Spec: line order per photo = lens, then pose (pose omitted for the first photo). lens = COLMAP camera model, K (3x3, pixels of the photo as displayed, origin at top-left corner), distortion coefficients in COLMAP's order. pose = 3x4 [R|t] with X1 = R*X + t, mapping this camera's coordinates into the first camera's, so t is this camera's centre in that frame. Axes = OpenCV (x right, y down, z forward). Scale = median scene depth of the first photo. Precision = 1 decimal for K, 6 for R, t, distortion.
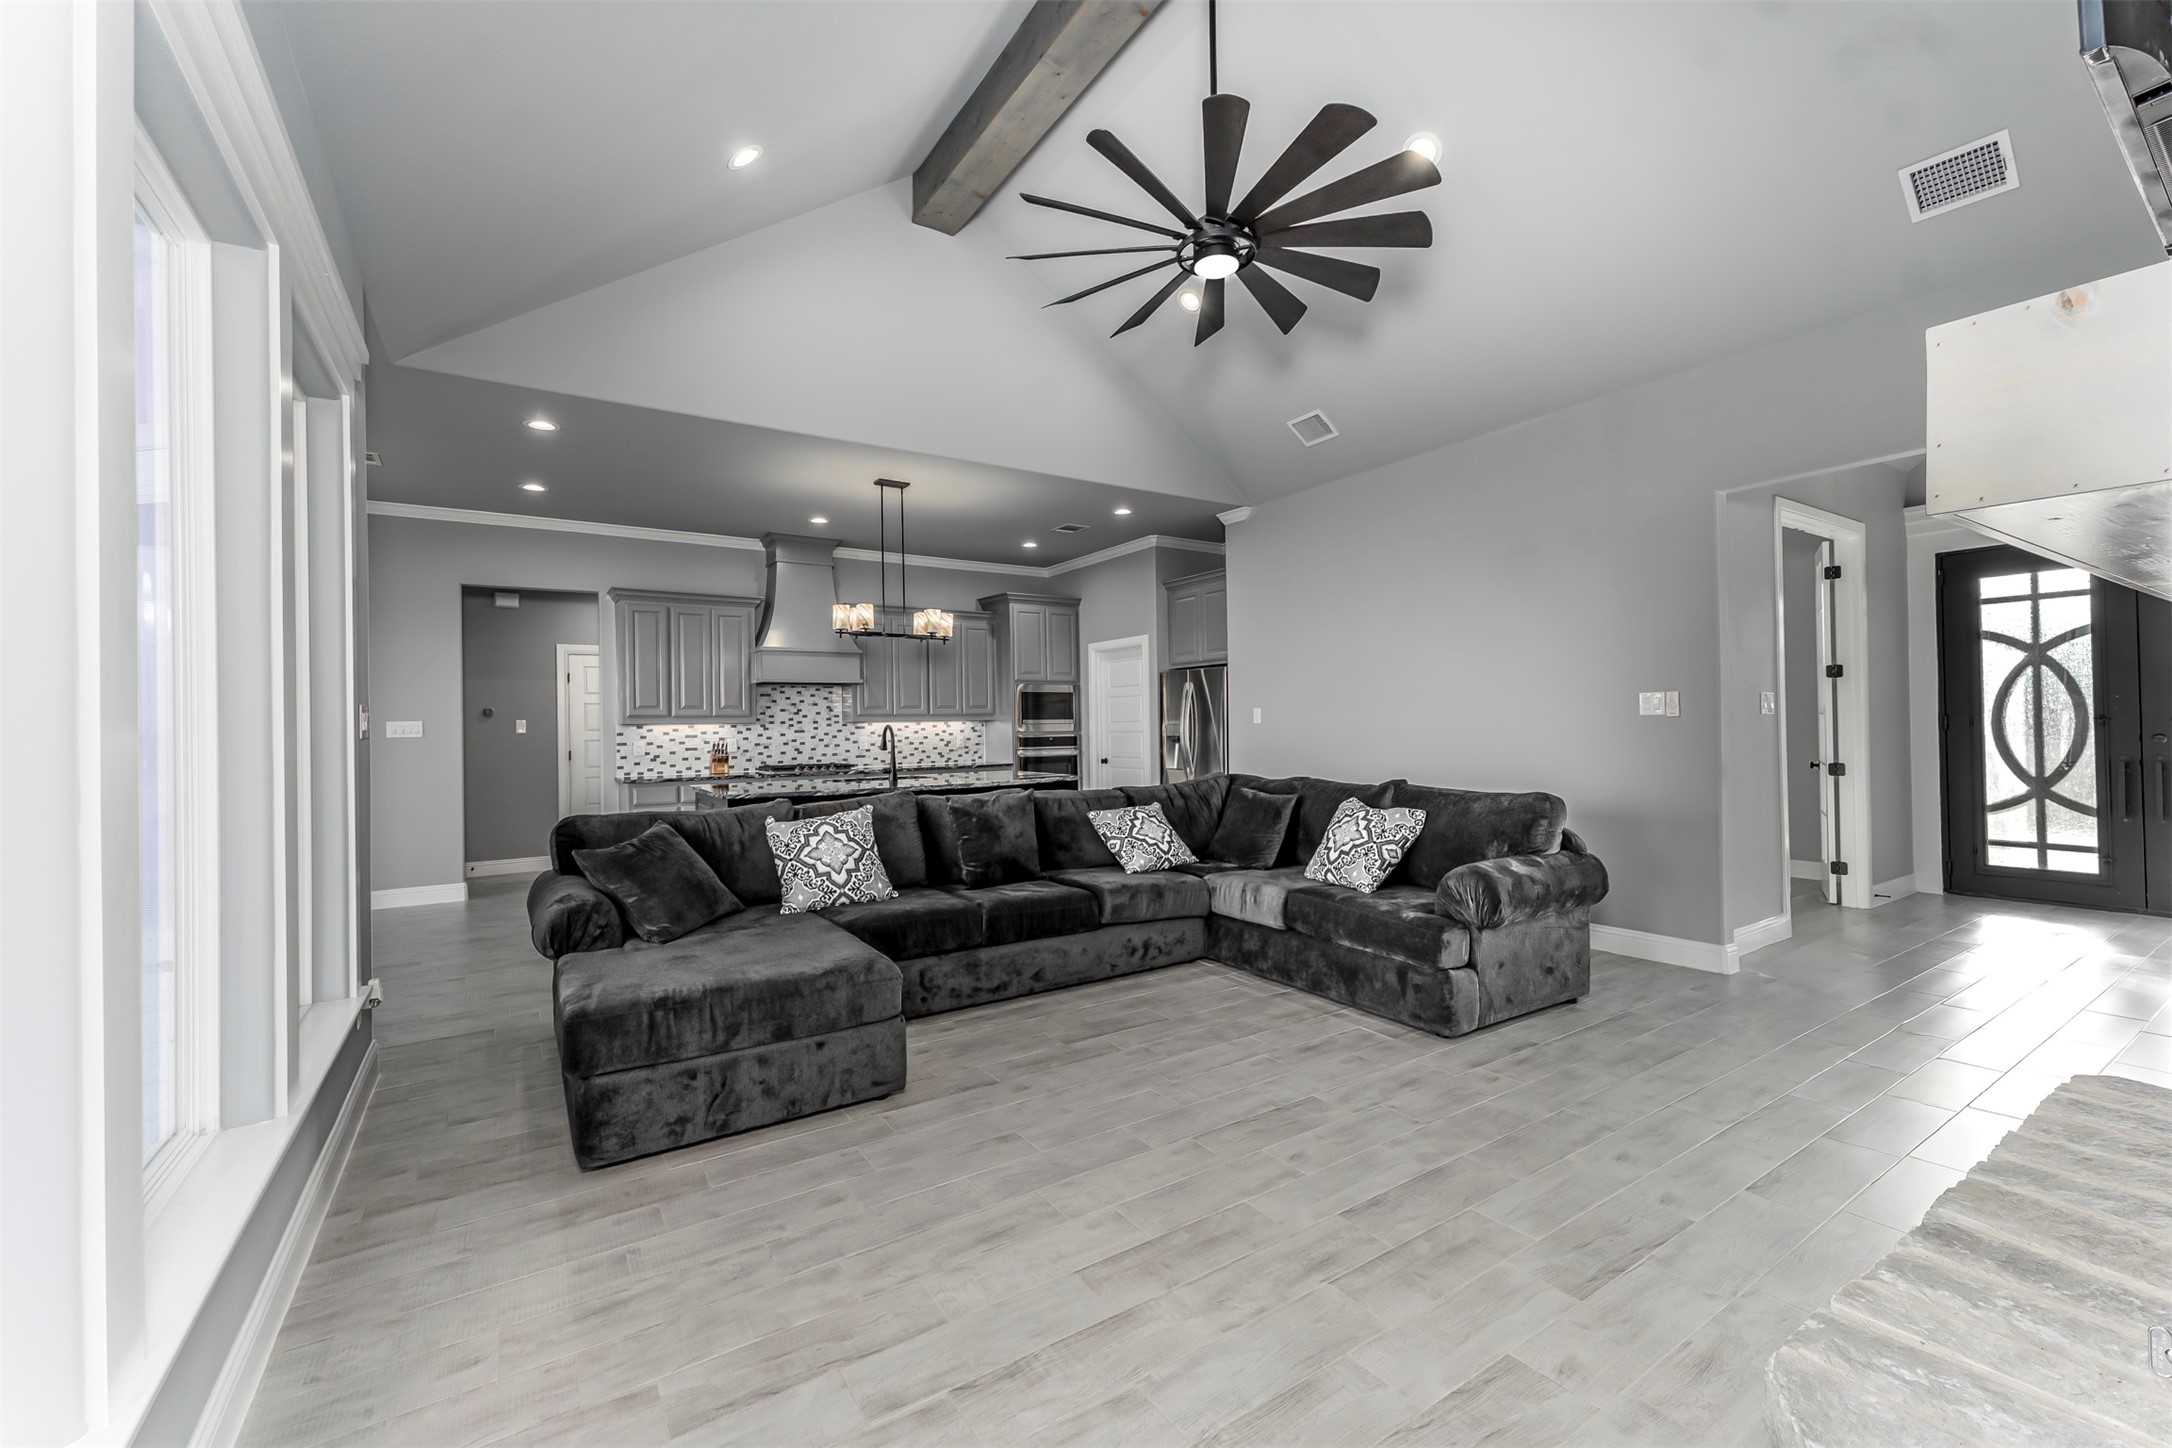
lens RADIAL K [[903.9, 0, 1069.4], [0, 903.9, 724.9], [0, 0, 1]] dist [-0.015478, 0.000433]
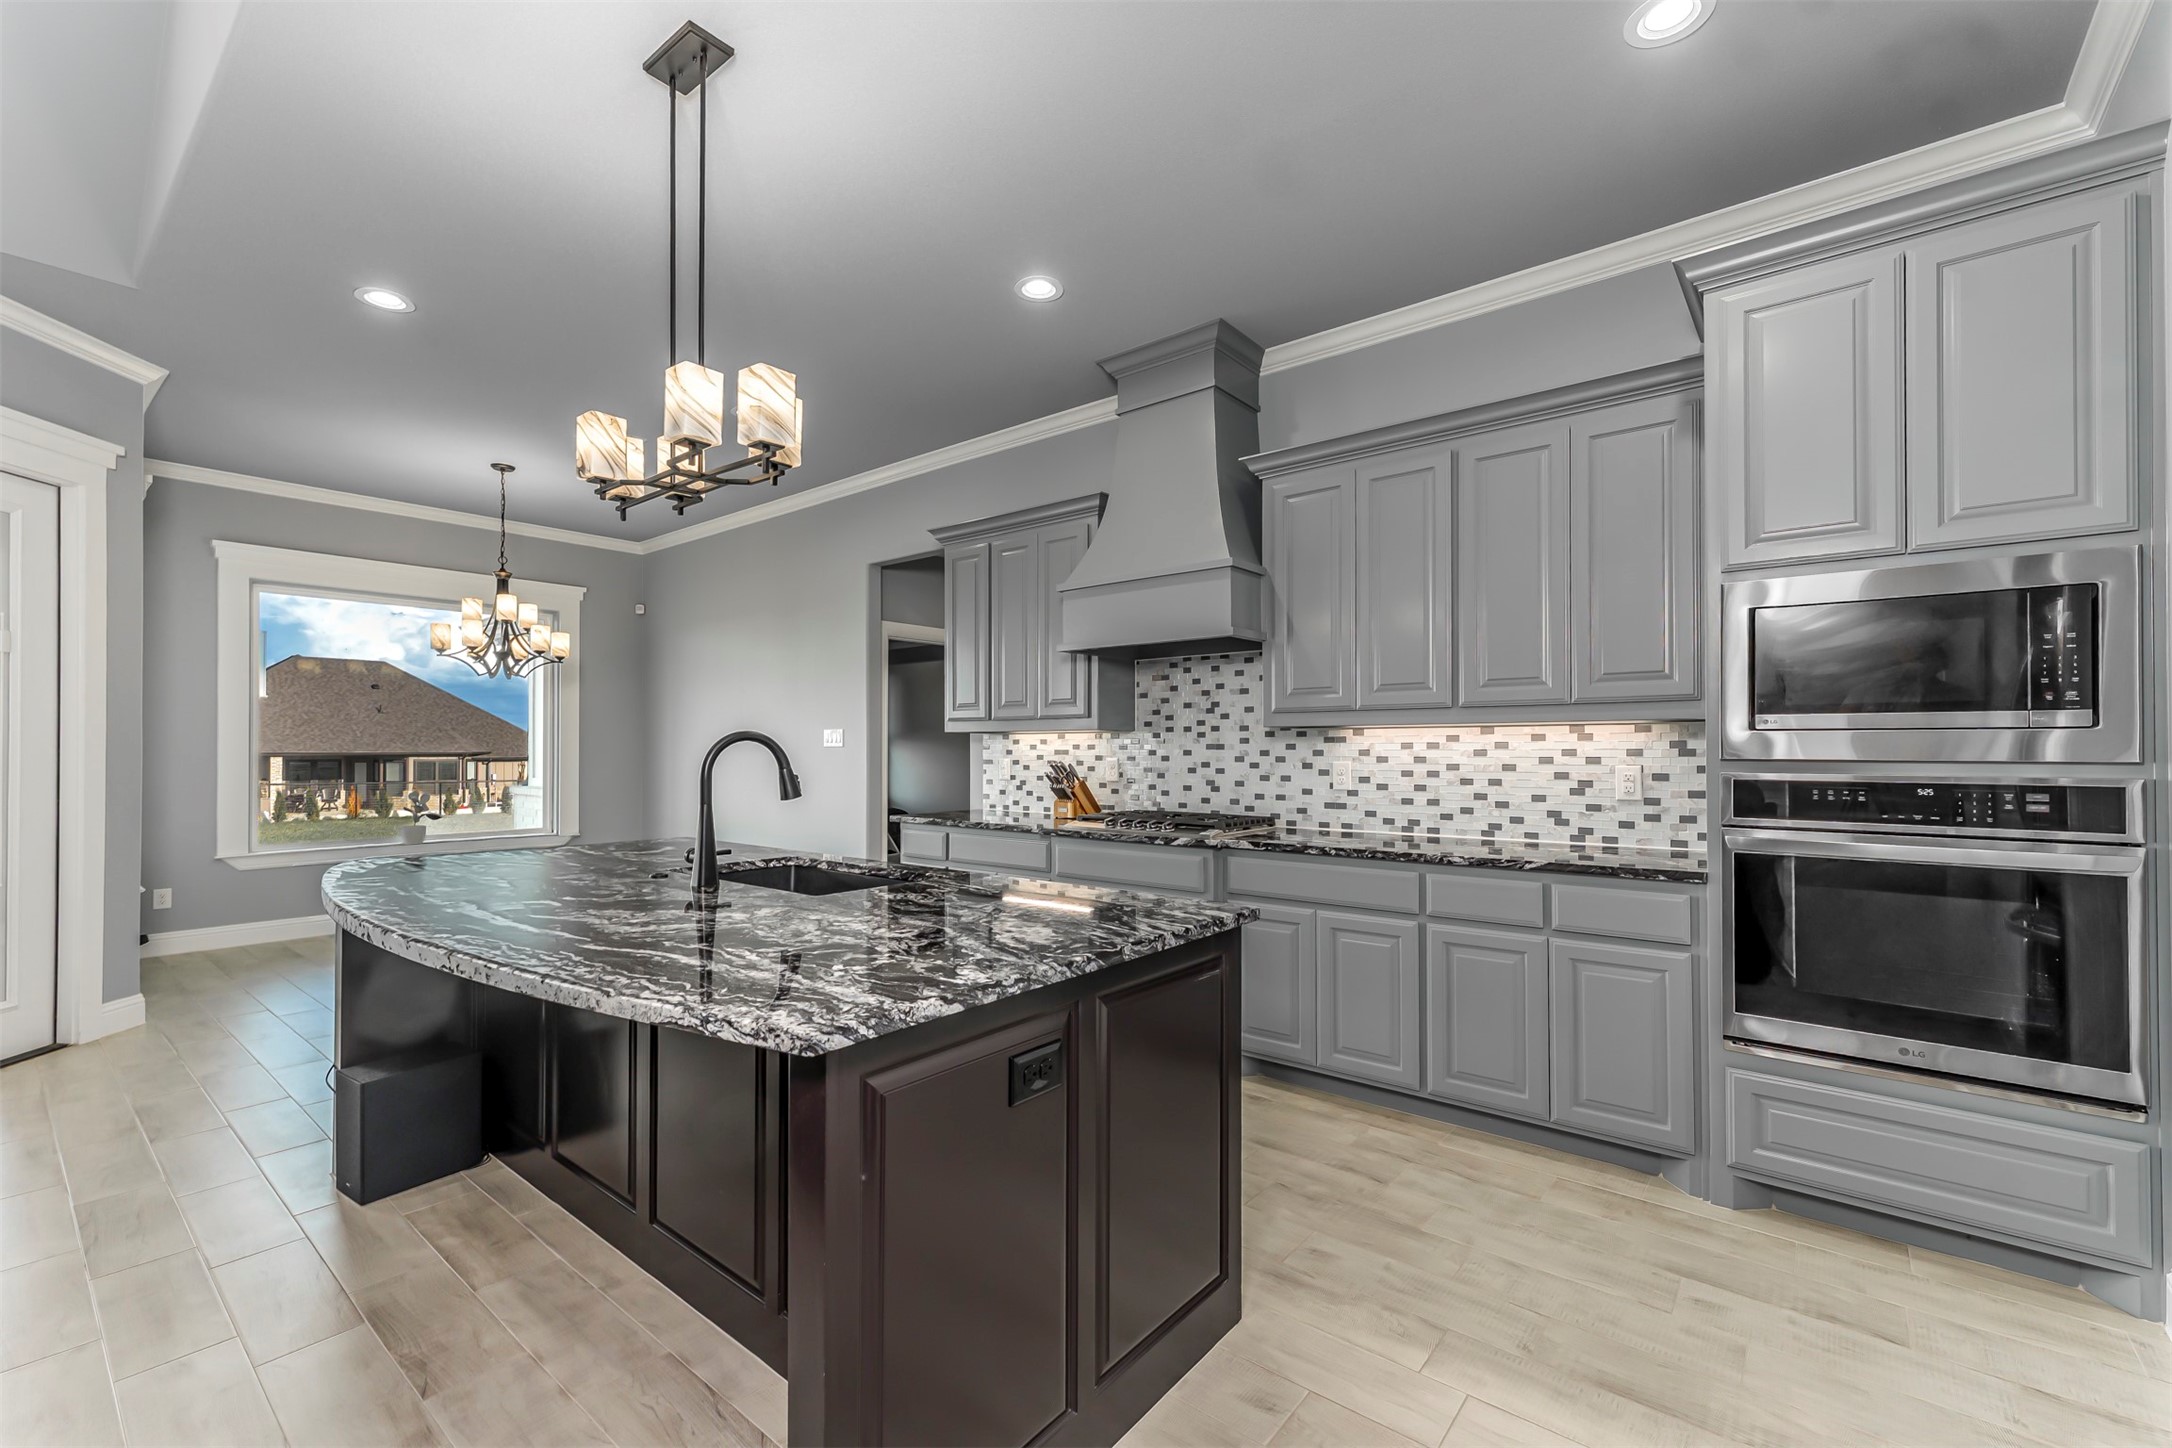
lens RADIAL K [[903.9, 0, 1073.3], [0, 903.9, 736.0], [0, 0, 1]] dist [-0.015478, 0.000433]
pose [[0.293310, 0.003441, -0.956011, 0.158927], [-0.001796, 0.999994, 0.003048, -0.000214], [0.956016, 0.000823, 0.293314, 0.784813]]
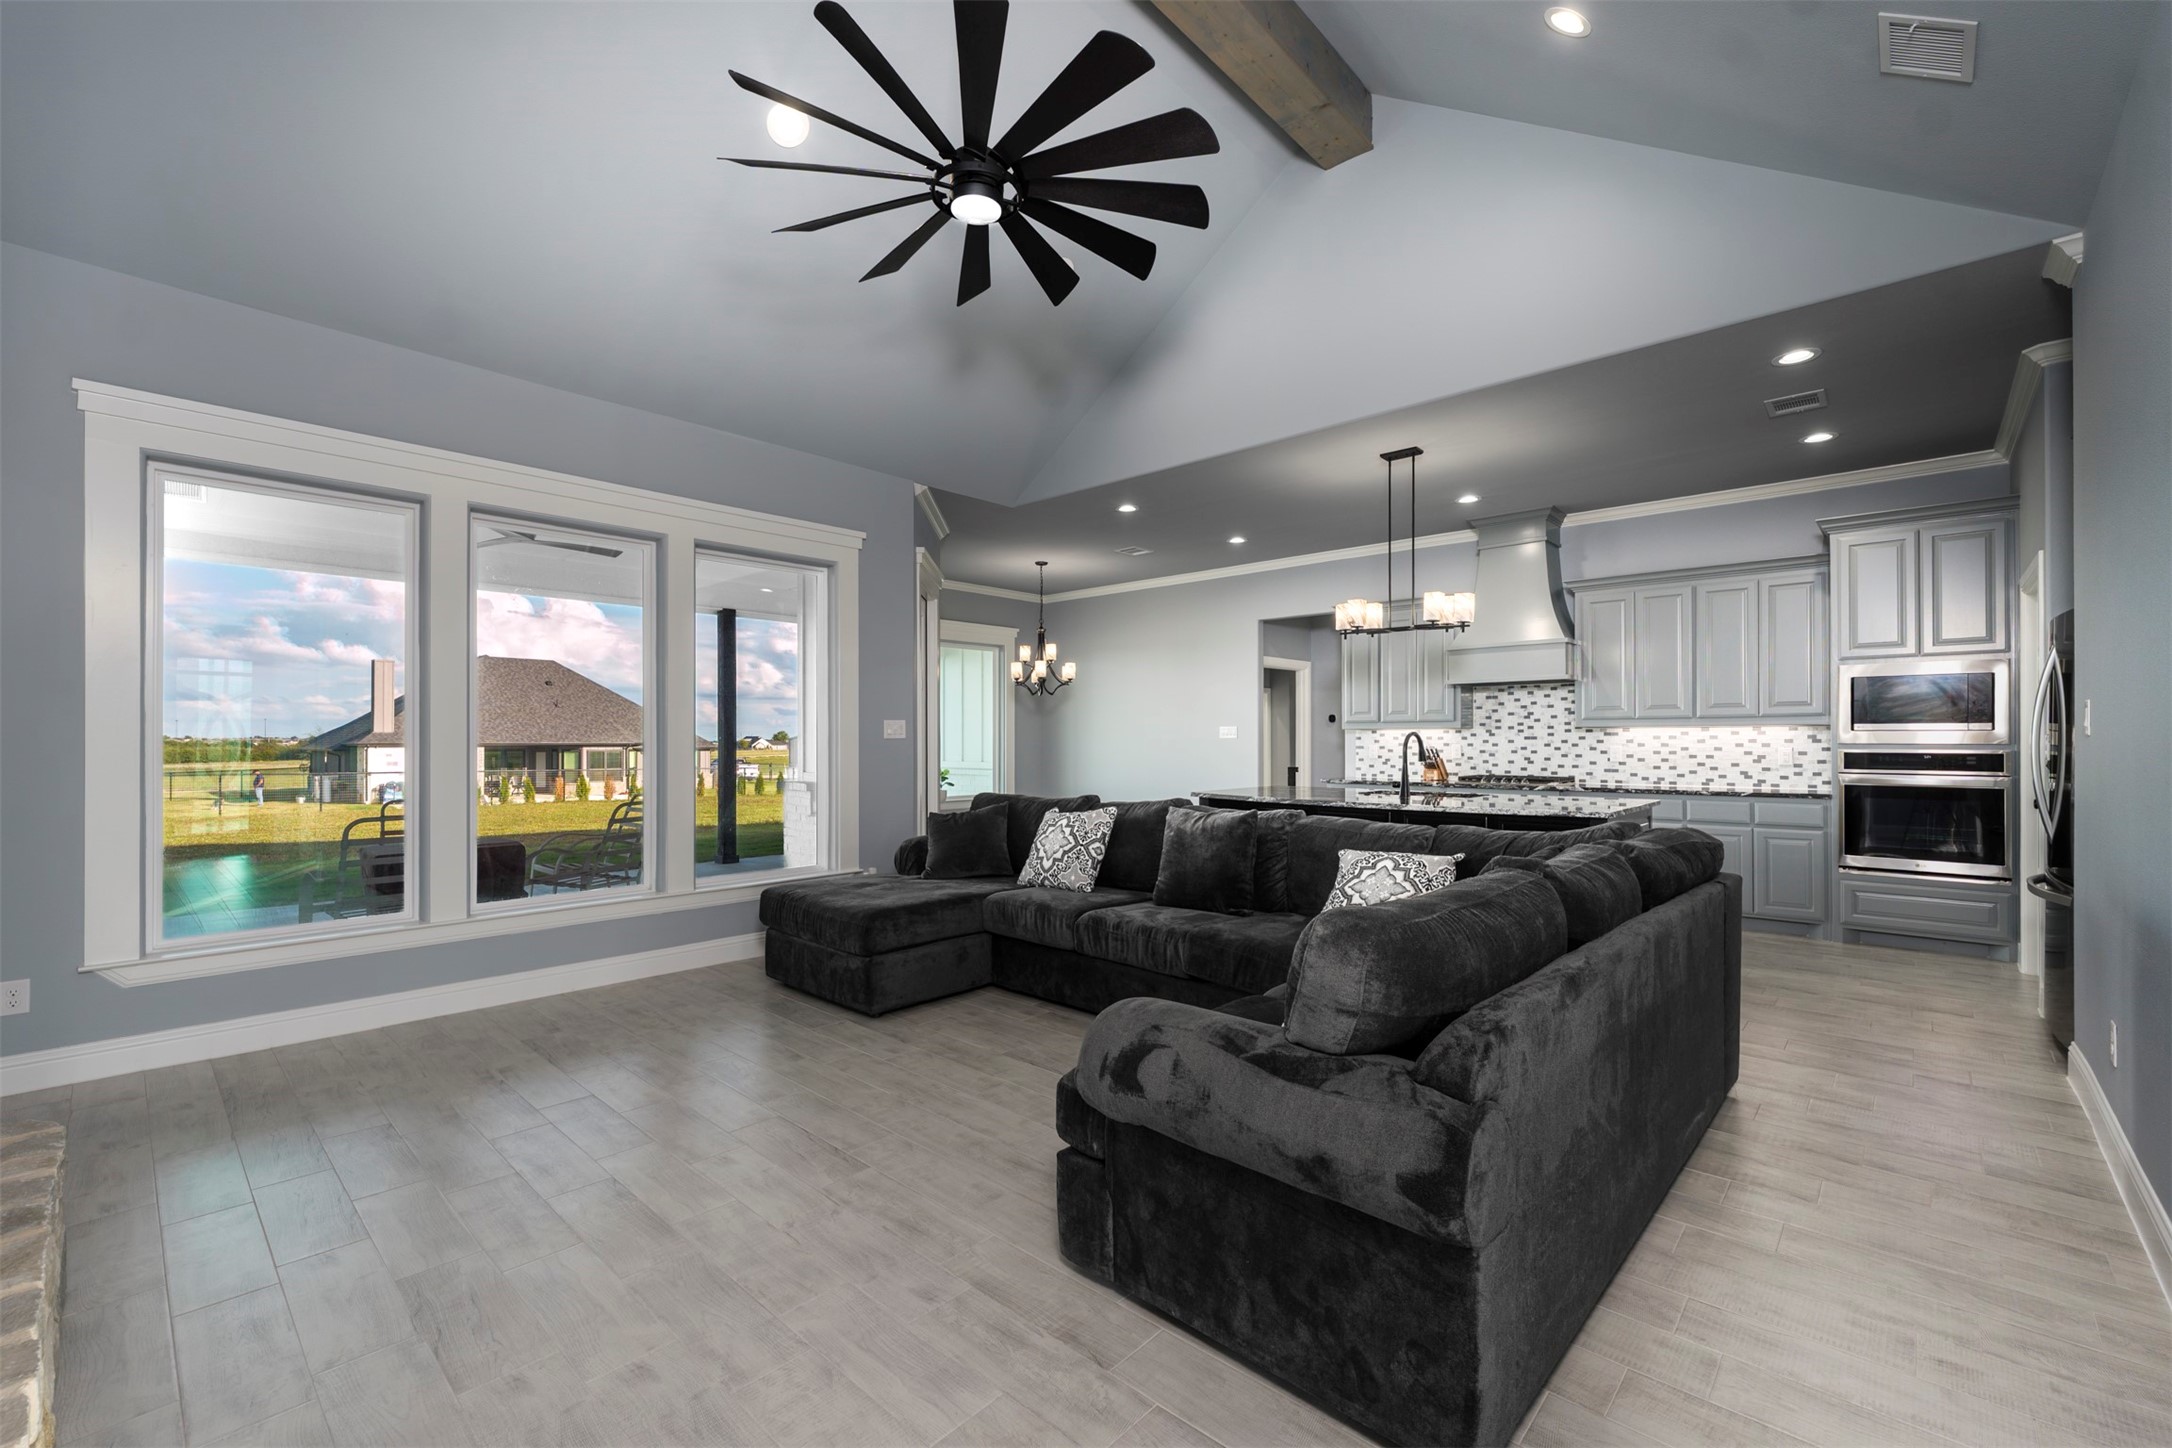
lens RADIAL K [[903.9, 0, 1092.9], [0, 903.9, 735.8], [0, 0, 1]] dist [-0.015478, 0.000433]
pose [[0.252098, 0.012946, -0.967615, 0.440312], [-0.000565, 0.999912, 0.013231, -0.006226], [0.967702, -0.002789, 0.252083, 0.375097]]
